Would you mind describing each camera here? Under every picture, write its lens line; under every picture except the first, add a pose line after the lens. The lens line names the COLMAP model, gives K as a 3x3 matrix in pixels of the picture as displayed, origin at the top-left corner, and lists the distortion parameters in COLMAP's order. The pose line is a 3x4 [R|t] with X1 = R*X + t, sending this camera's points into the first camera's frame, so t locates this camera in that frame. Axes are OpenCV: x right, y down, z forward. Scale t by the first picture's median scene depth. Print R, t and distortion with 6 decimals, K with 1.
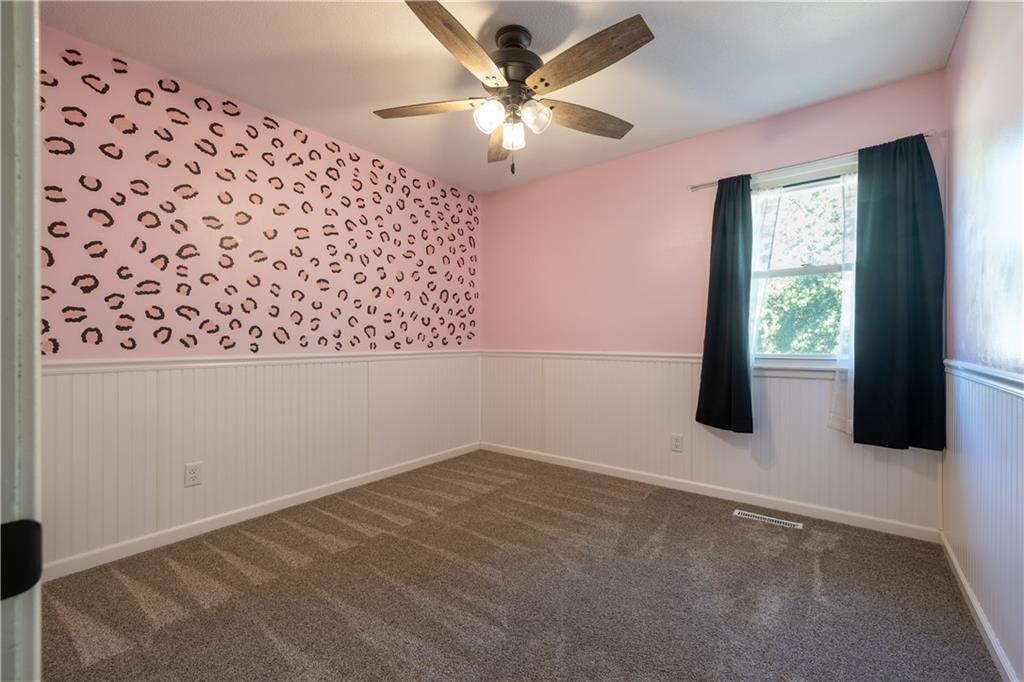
lens RADIAL K [[425.3, 0, 517.6], [0, 425.3, 340.7], [0, 0, 1]] dist [0.000251, 0.000000]
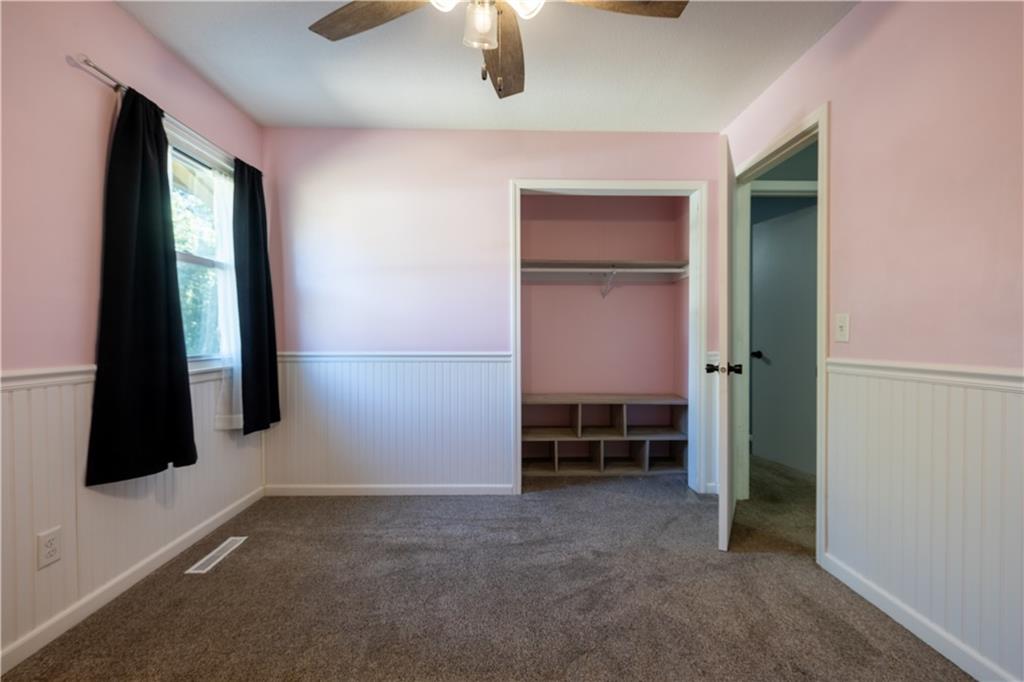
lens RADIAL K [[437.4, 0, 512.6], [0, 437.4, 337.6], [0, 0, 1]] dist [-0.000741, 0.000067]
pose [[-0.624551, -0.009537, 0.780926, -0.454728], [0.002940, 0.999890, 0.014562, -0.016452], [-0.780978, 0.011391, -0.624454, 1.104651]]
